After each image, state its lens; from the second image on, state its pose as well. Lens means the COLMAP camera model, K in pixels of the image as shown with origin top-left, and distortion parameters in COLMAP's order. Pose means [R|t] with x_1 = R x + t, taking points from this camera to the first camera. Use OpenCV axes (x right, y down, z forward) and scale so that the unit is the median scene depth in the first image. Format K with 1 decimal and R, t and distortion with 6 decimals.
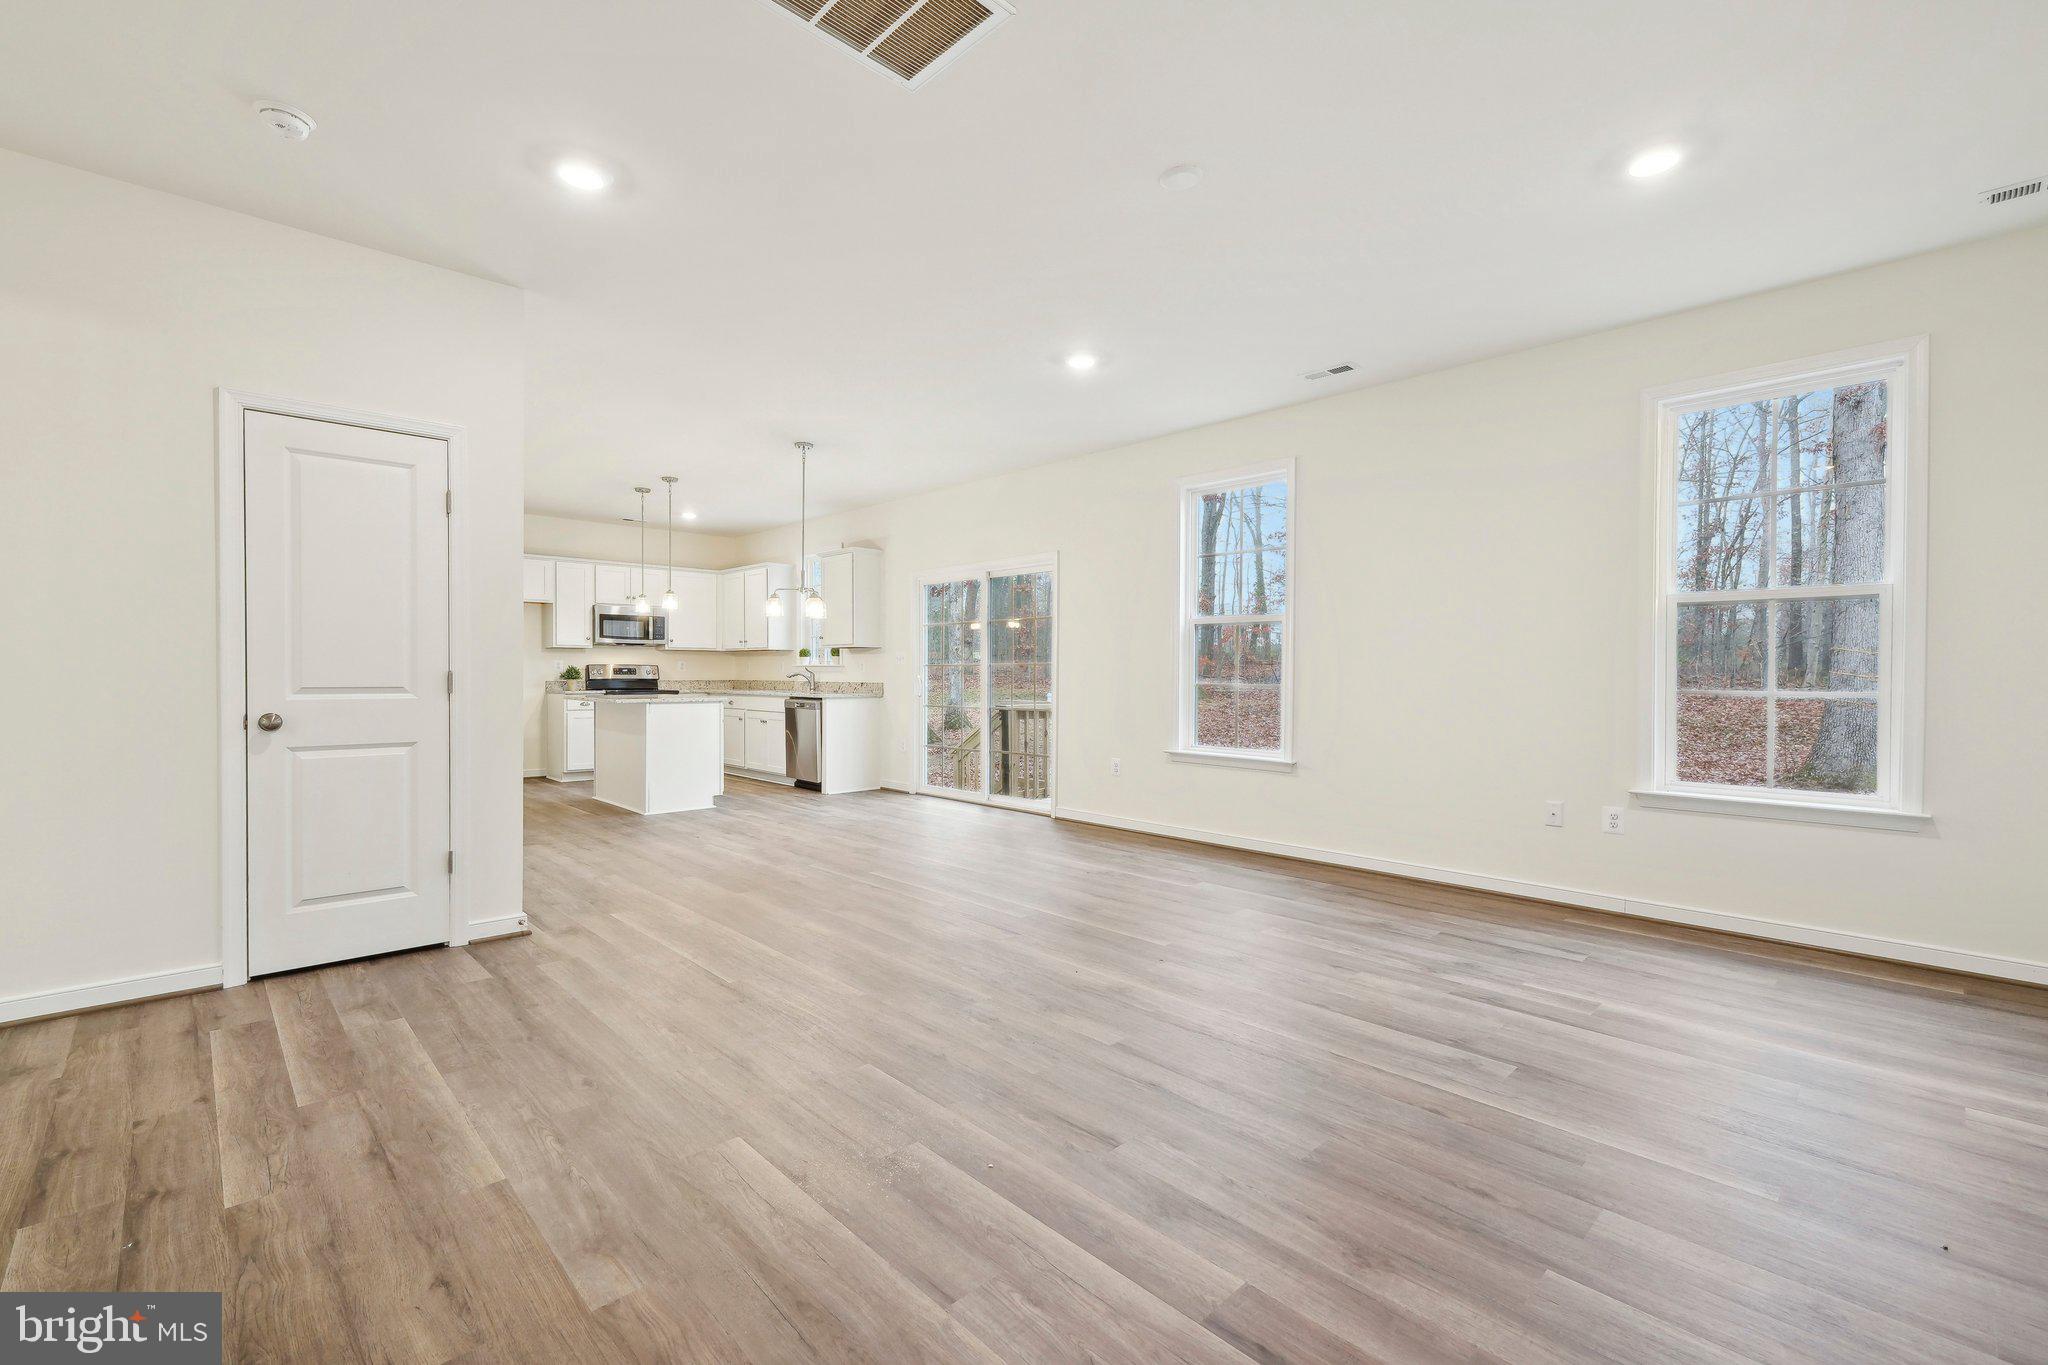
lens RADIAL K [[876.4, 0, 1031.0], [0, 876.4, 686.0], [0, 0, 1]] dist [0.012055, -0.002353]
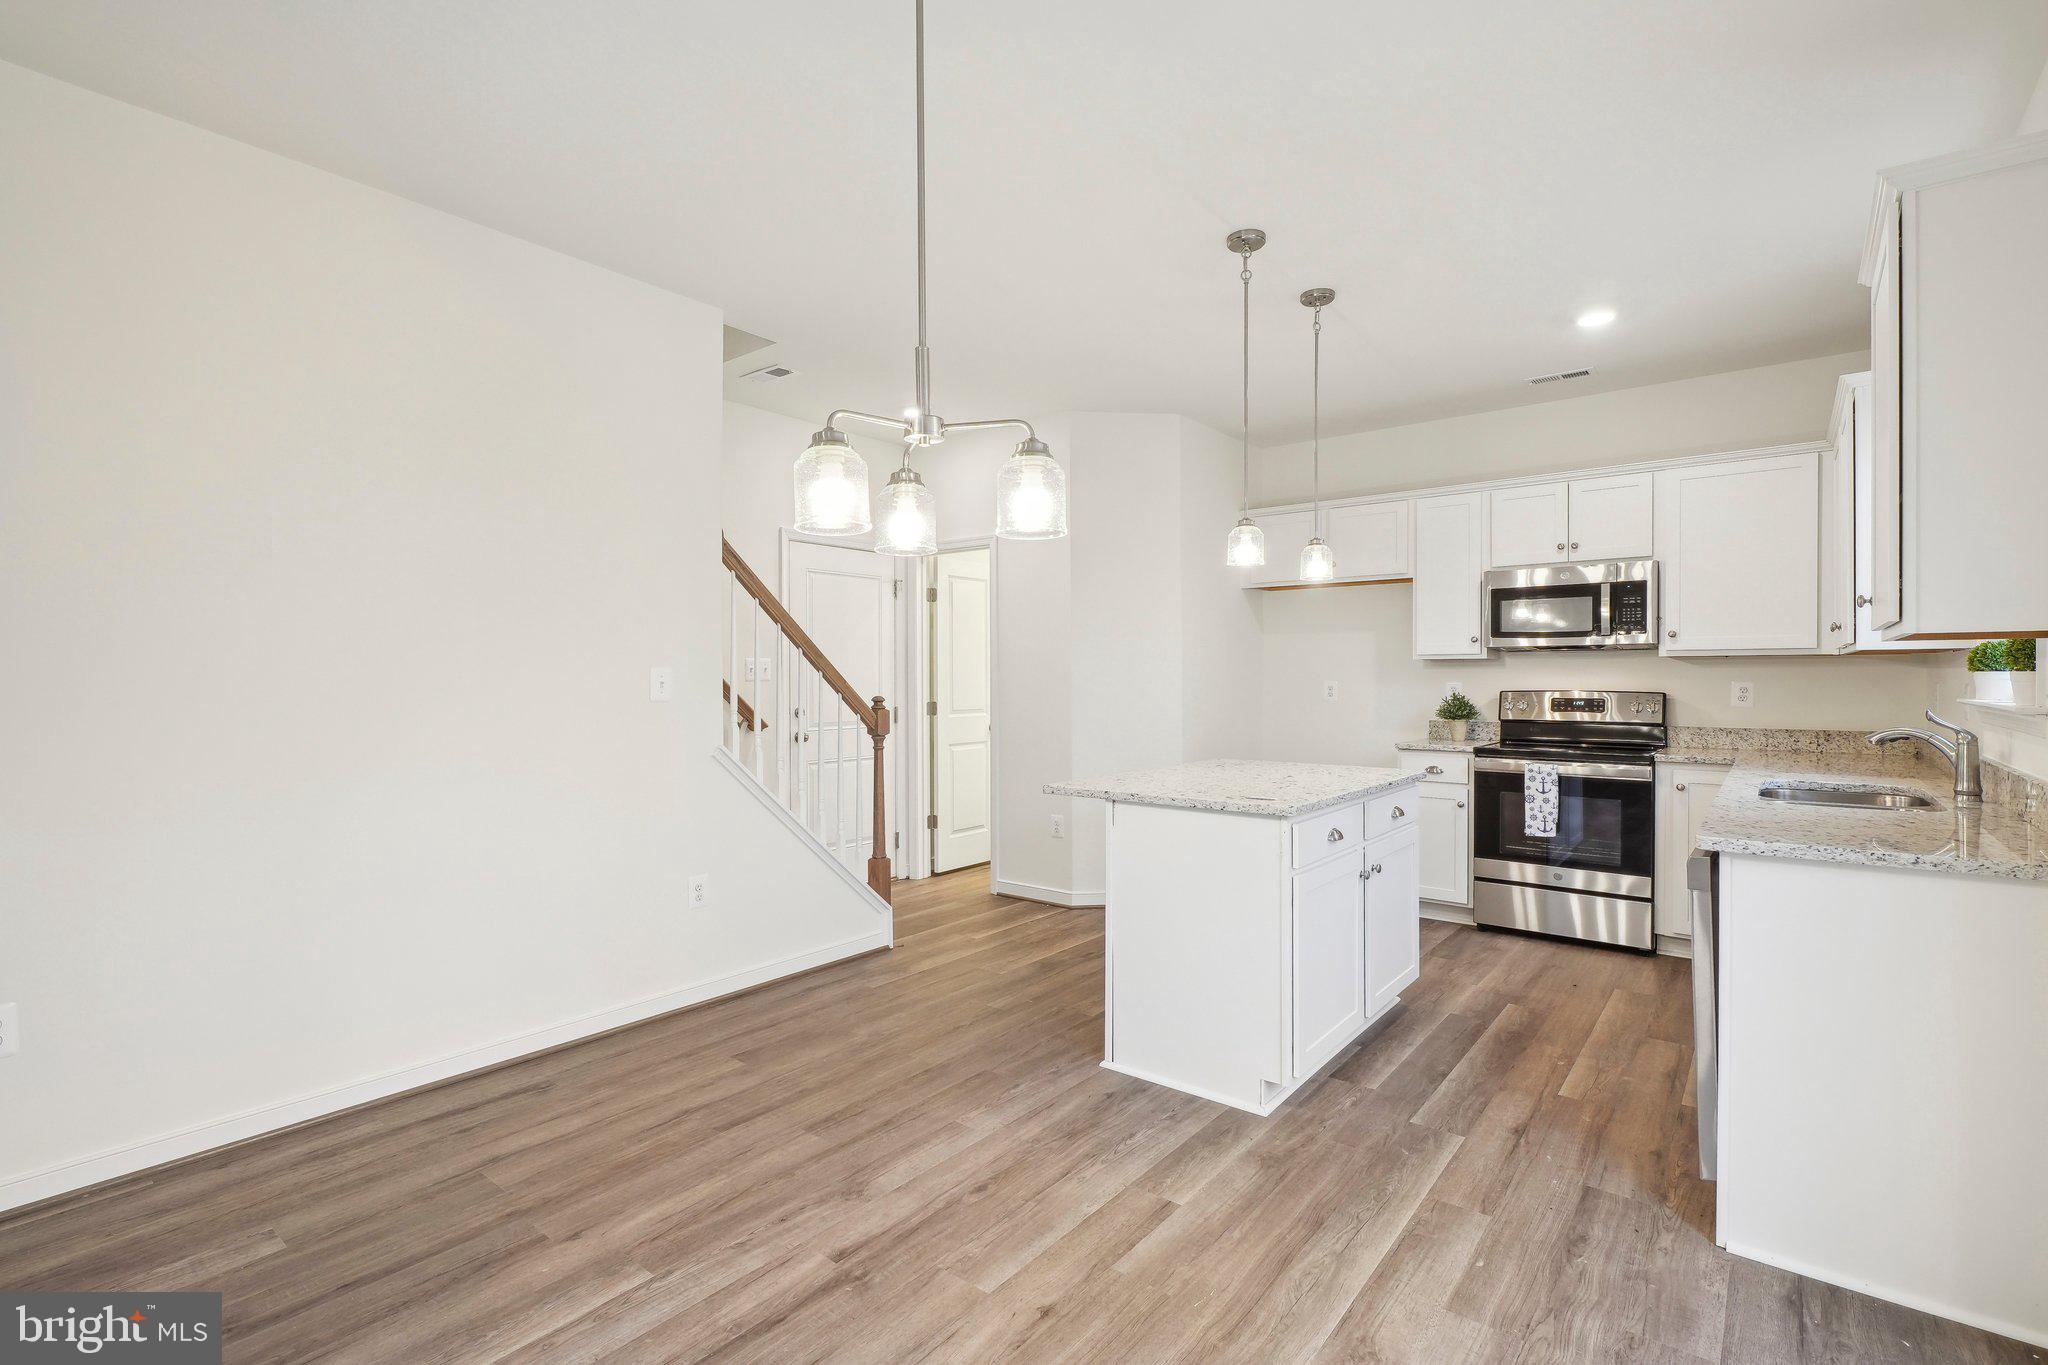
lens RADIAL K [[941.1, 0, 1025.7], [0, 941.1, 684.2], [0, 0, 1]] dist [0.003373, -0.002880]
pose [[0.124572, 0.004467, -0.992200, -0.000239], [-0.013750, 0.999902, 0.002776, -0.026590], [0.992115, 0.013297, 0.124621, 0.675645]]
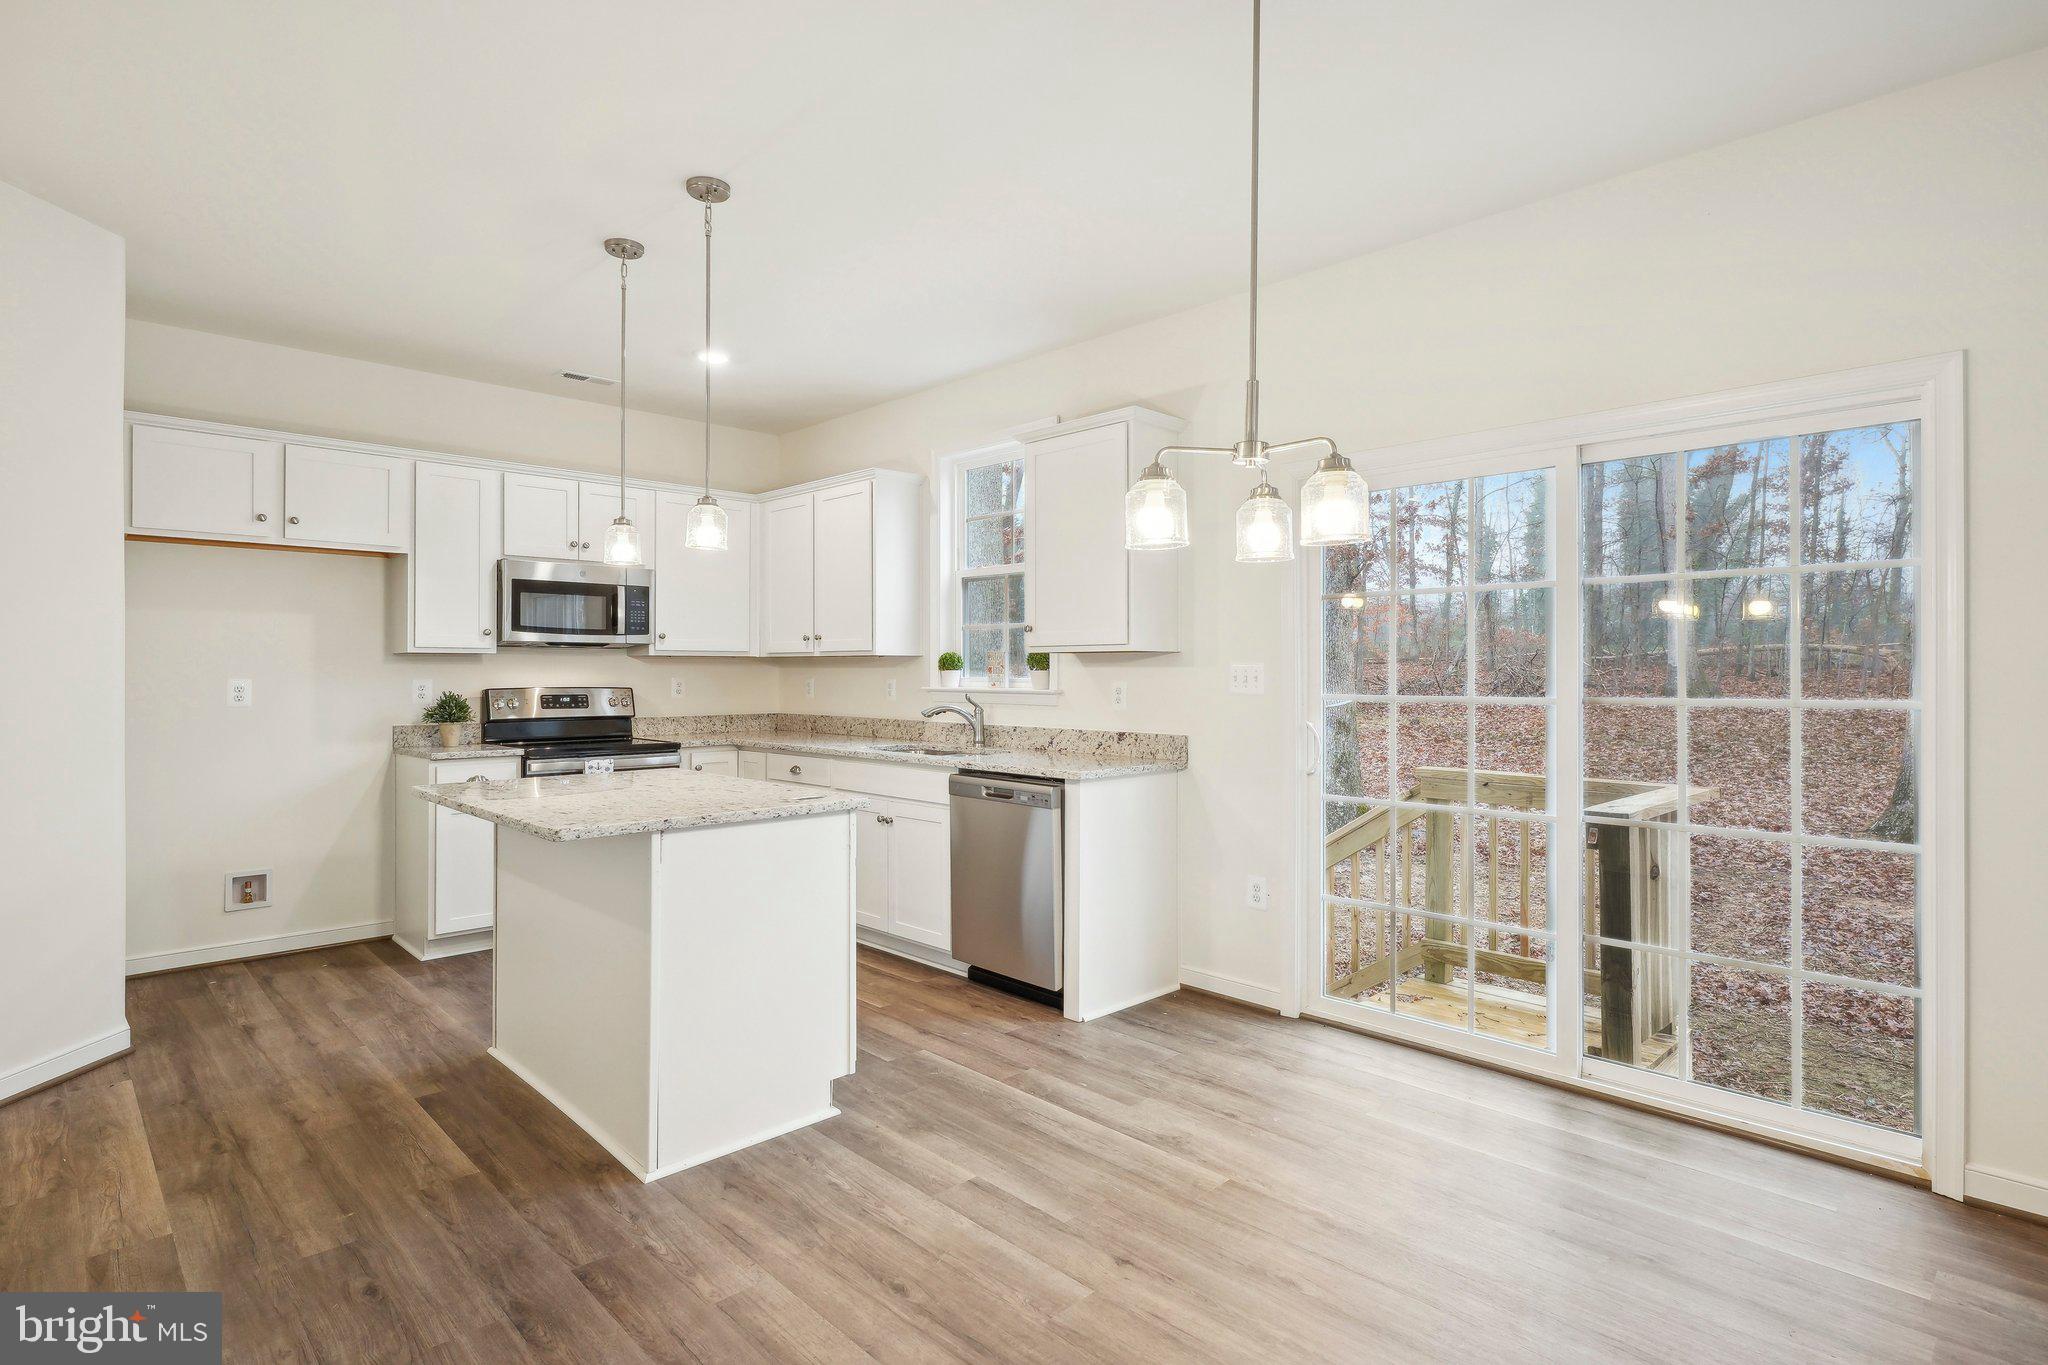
lens RADIAL K [[1036.4, 0, 1025.7], [0, 1036.4, 668.2], [0, 0, 1]] dist [0.005286, 0.001029]
pose [[0.999994, -0.003195, 0.001425, -0.224919], [0.003223, 0.999802, -0.019643, -0.024121], [-0.001362, 0.019647, 0.999806, 0.461326]]
